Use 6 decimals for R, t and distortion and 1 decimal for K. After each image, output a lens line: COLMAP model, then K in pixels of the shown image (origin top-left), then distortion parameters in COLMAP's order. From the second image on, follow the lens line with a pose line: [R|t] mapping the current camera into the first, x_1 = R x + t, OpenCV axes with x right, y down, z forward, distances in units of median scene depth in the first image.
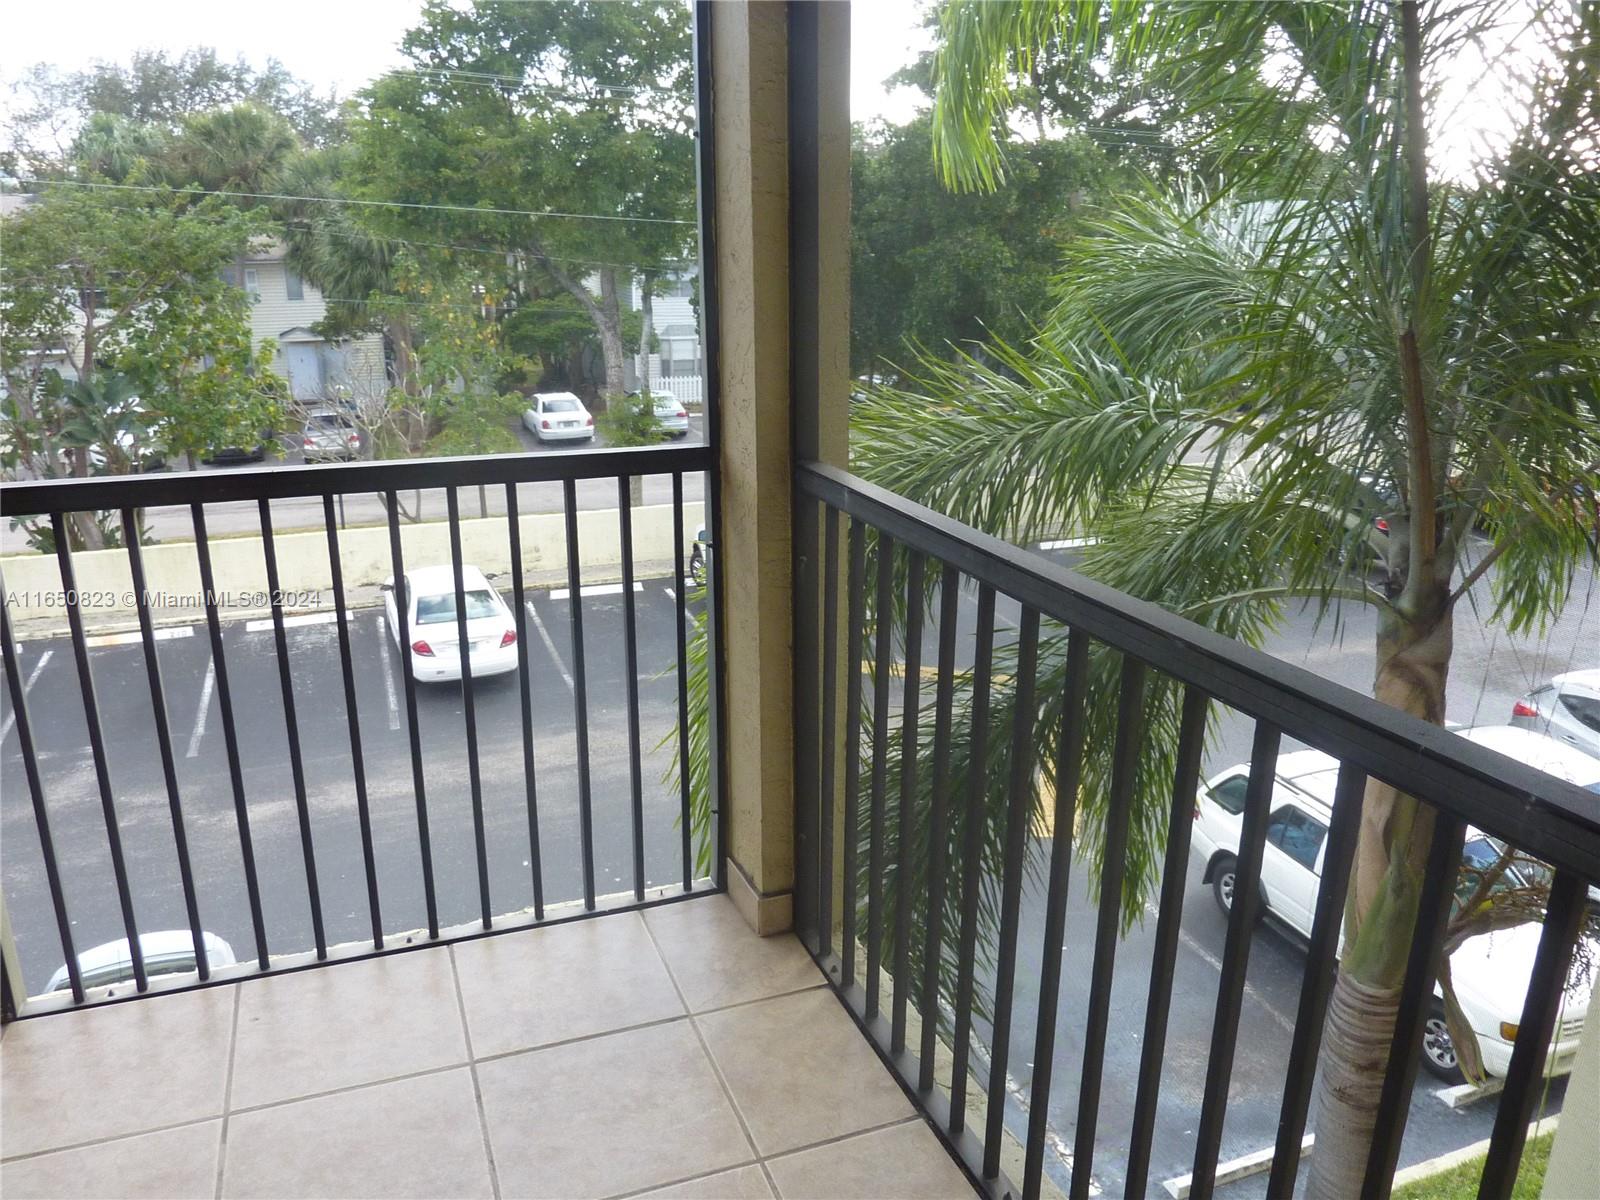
lens RADIAL K [[1230.2, 0, 804.5], [0, 1230.2, 593.7], [0, 0, 1]] dist [-0.021149, -0.015299]
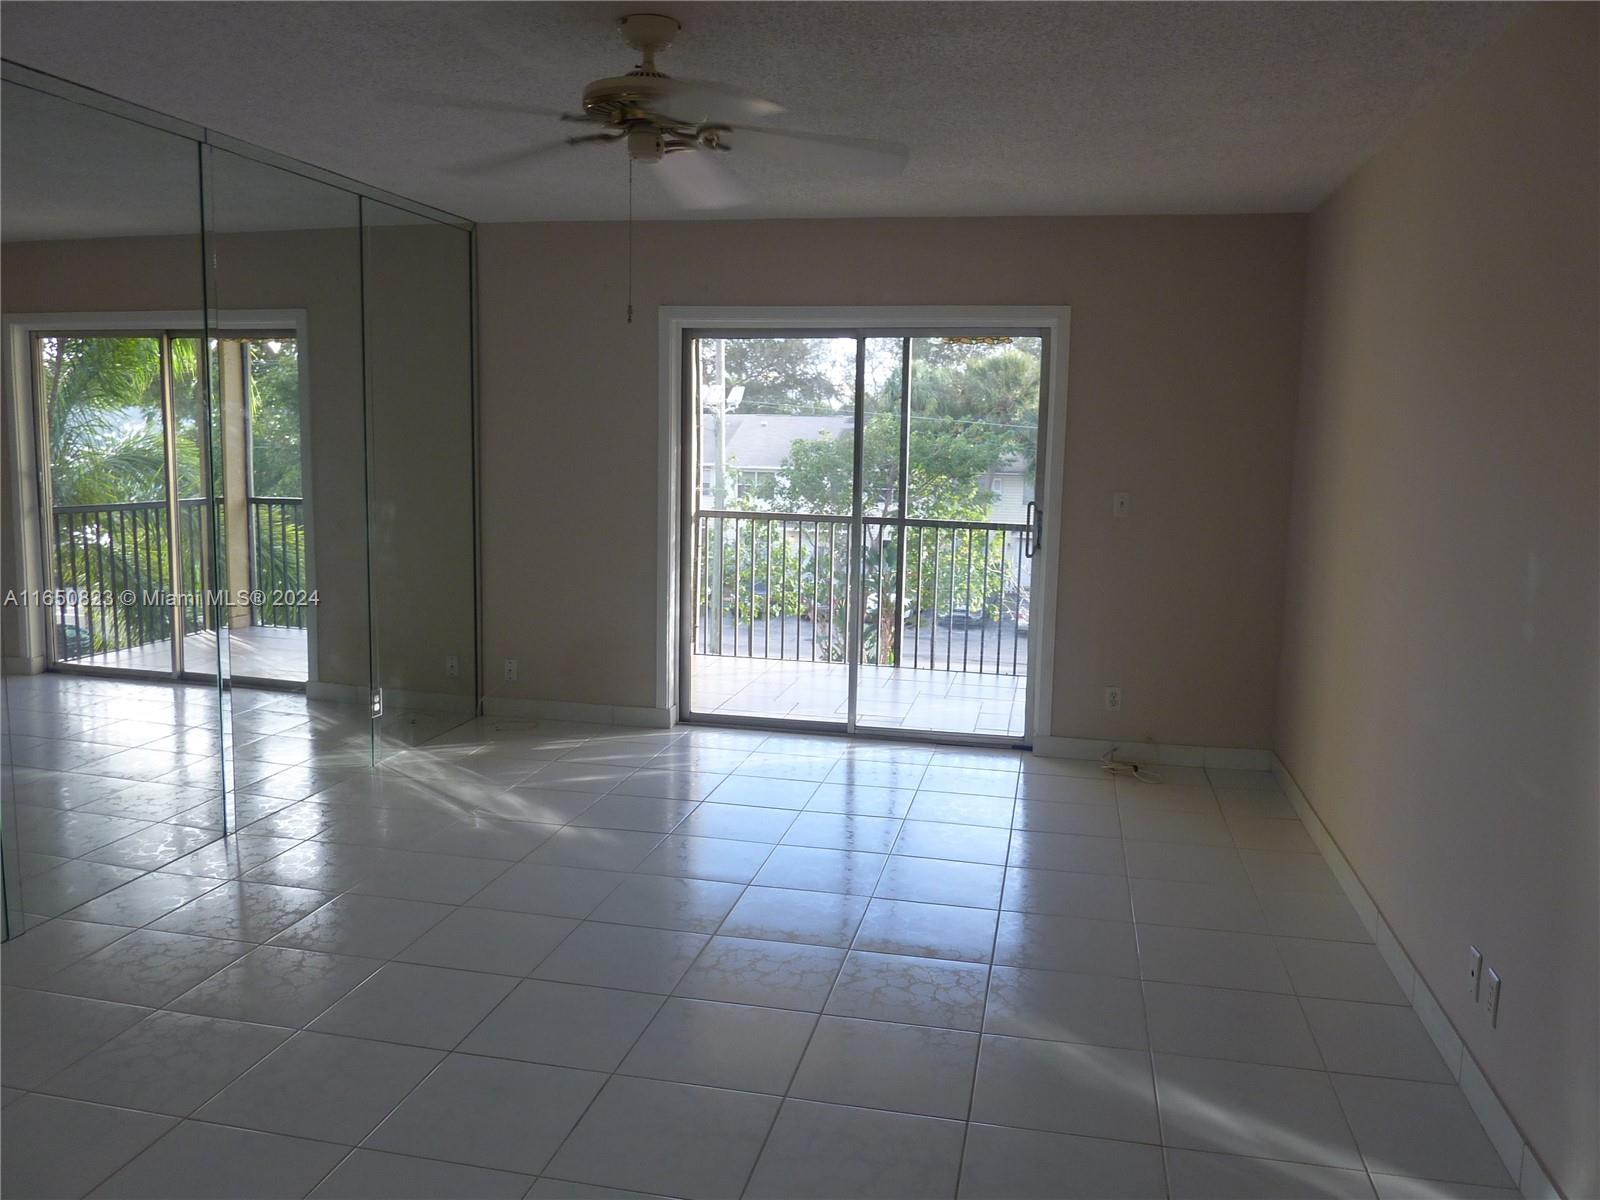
lens RADIAL K [[1217.6, 0, 792.1], [0, 1217.6, 606.2], [0, 0, 1]] dist [-0.015417, -0.008953]
pose [[0.835485, 0.091023, -0.541922, 0.093064], [-0.176845, 0.978259, -0.108332, 0.055953], [0.520279, 0.186346, 0.833418, -0.199677]]
